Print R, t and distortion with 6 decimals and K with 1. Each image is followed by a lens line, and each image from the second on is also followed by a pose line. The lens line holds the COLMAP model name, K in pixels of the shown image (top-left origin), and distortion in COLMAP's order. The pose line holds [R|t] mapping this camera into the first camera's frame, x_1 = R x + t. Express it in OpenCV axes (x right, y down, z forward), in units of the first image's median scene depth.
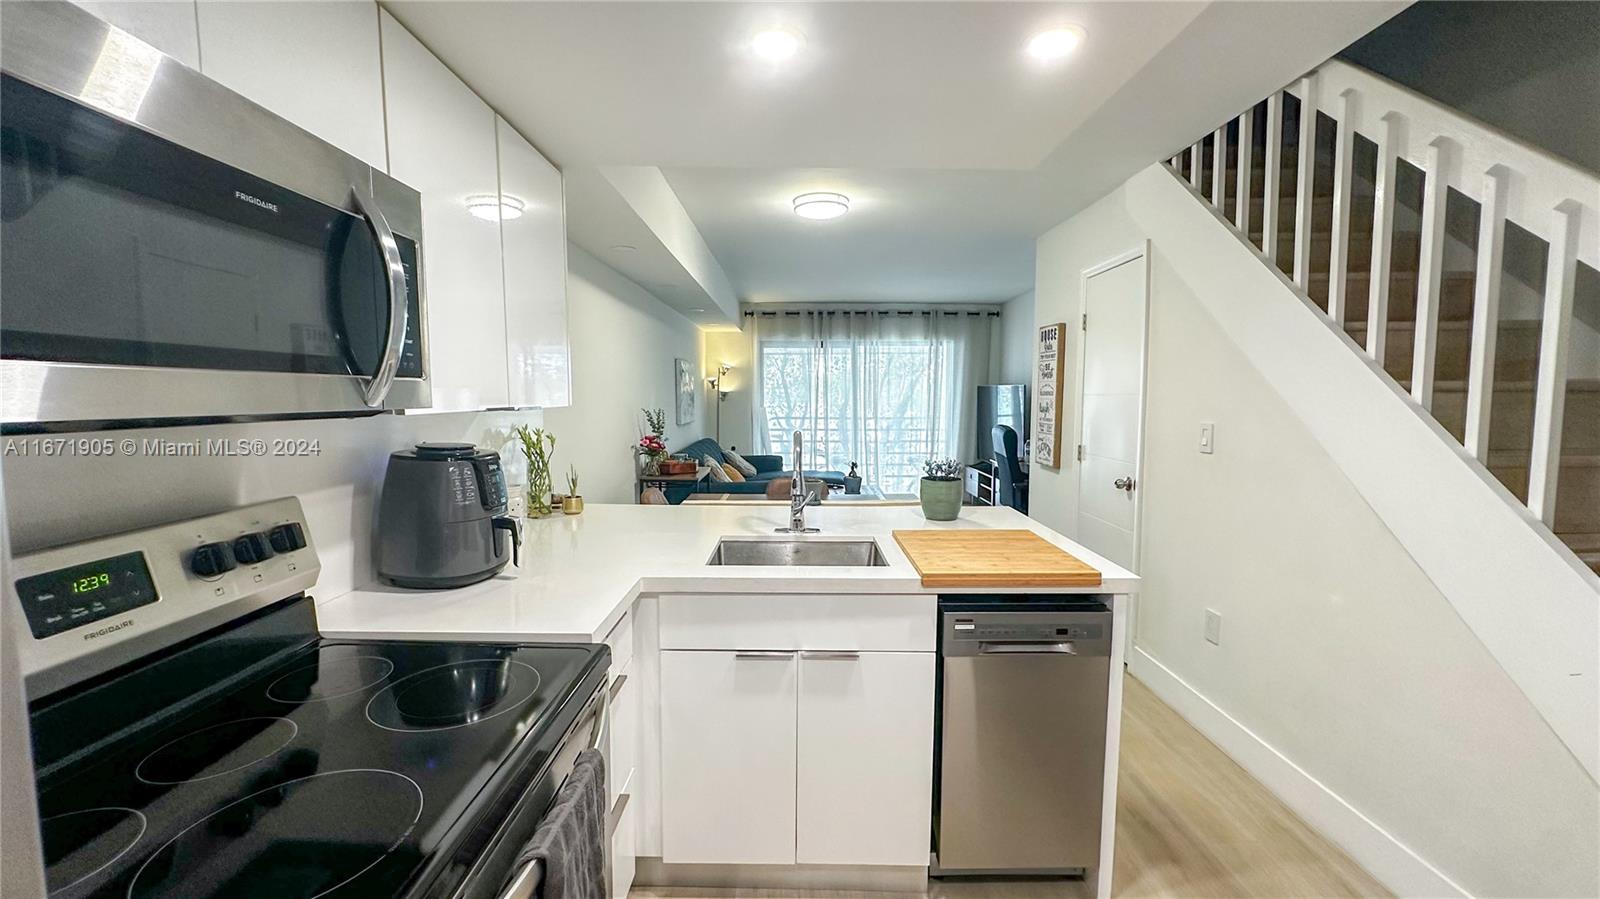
lens RADIAL K [[658.8, 0, 800.0], [0, 658.8, 449.5], [0, 0, 1]] dist [-0.000564, -0.000097]
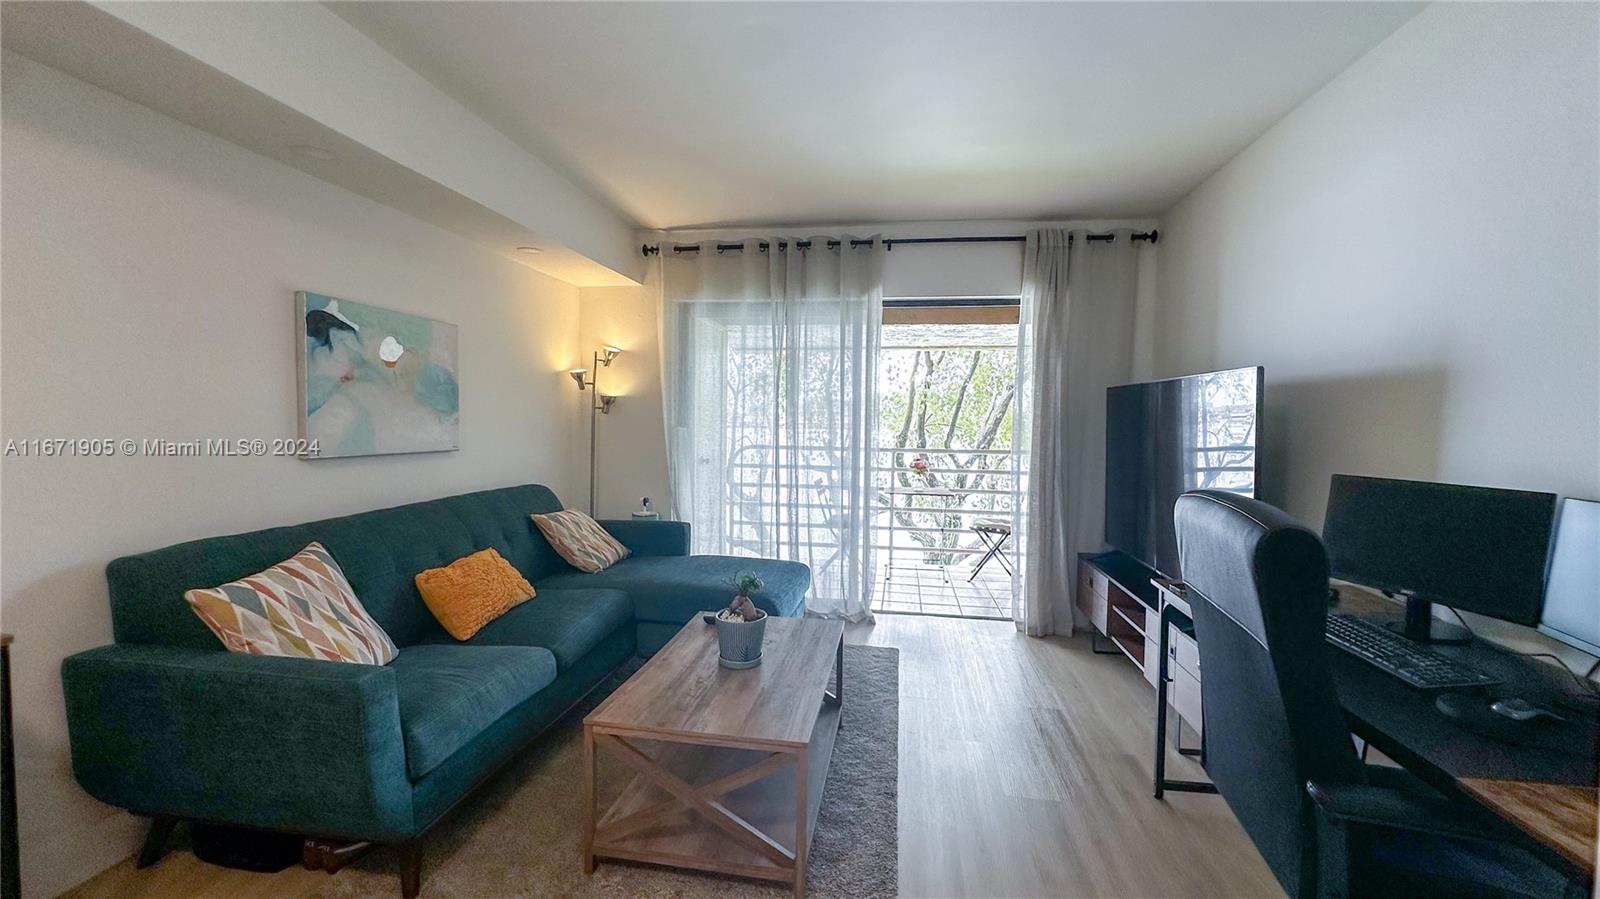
lens RADIAL K [[644.6, 0, 800.0], [0, 644.6, 449.5], [0, 0, 1]] dist [-0.000047, -0.000573]
pose [[0.985725, 0.023231, -0.166752, 0.131769], [-0.030672, 0.998639, -0.042188, -0.026909], [0.165545, 0.046700, 0.985096, 0.513150]]
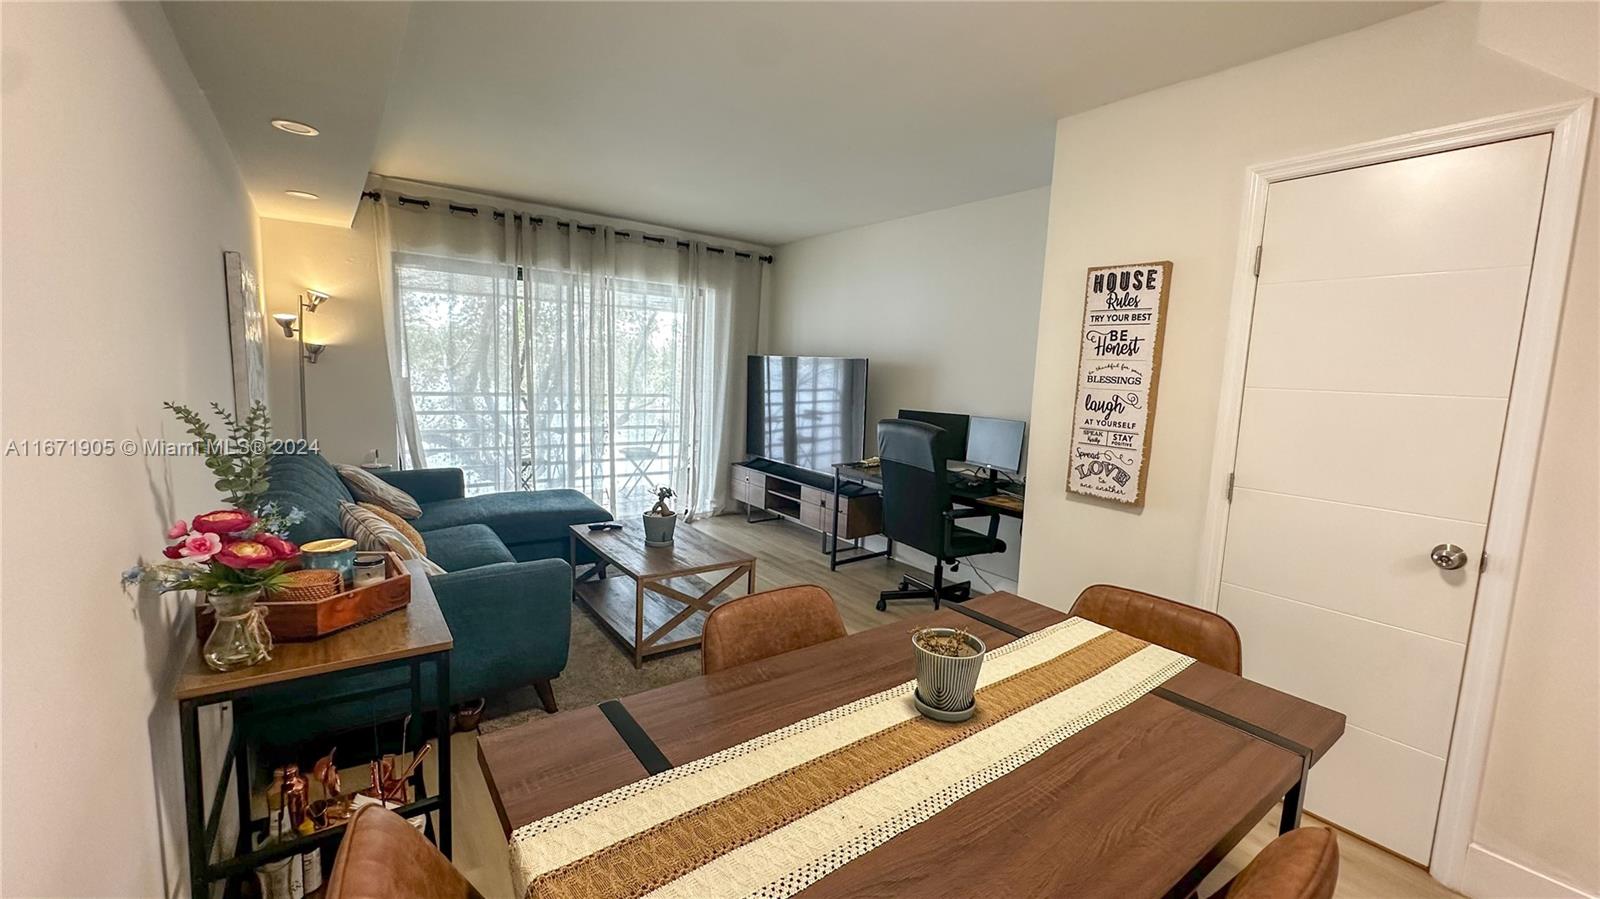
lens RADIAL K [[641.0, 0, 800.0], [0, 641.0, 449.5], [0, 0, 1]] dist [0.011057, 0.000041]
pose [[0.807912, -0.043159, 0.587721, -0.109940], [0.011203, 0.998259, 0.057907, -0.032719], [-0.589197, -0.040199, 0.806989, 0.385563]]
